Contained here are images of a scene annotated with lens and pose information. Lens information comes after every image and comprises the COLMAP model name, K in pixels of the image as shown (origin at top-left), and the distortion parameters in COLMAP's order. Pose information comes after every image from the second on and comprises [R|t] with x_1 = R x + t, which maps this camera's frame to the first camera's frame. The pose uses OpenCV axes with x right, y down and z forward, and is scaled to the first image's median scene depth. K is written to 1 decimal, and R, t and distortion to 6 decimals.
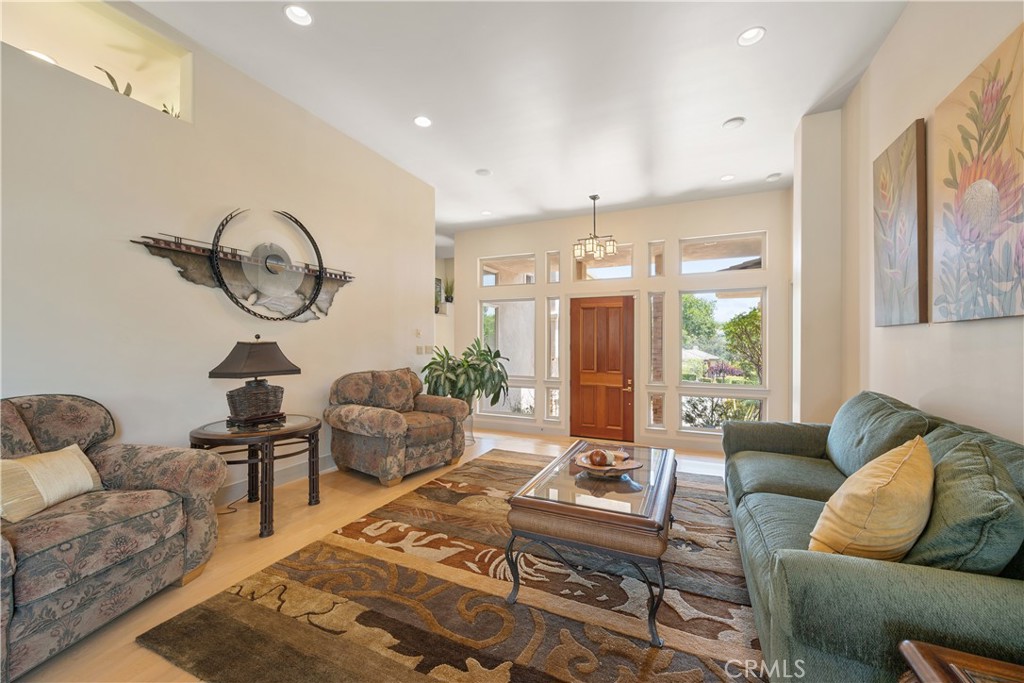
lens RADIAL K [[395.8, 0, 512.0], [0, 395.8, 341.5], [0, 0, 1]] dist [0.001708, 0.000390]
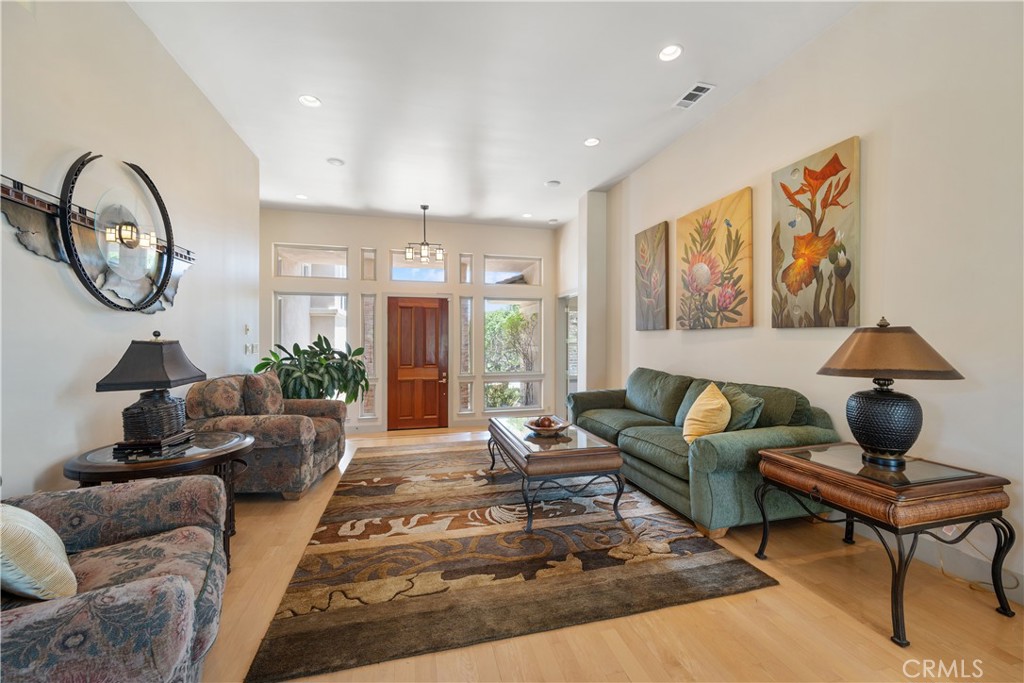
lens RADIAL K [[395.8, 0, 512.0], [0, 395.8, 341.5], [0, 0, 1]] dist [0.001708, 0.000390]
pose [[0.785128, -0.005126, 0.619312, -0.563319], [-0.000068, 0.999965, 0.008362, -0.004041], [-0.619333, -0.006608, 0.785101, -0.019422]]
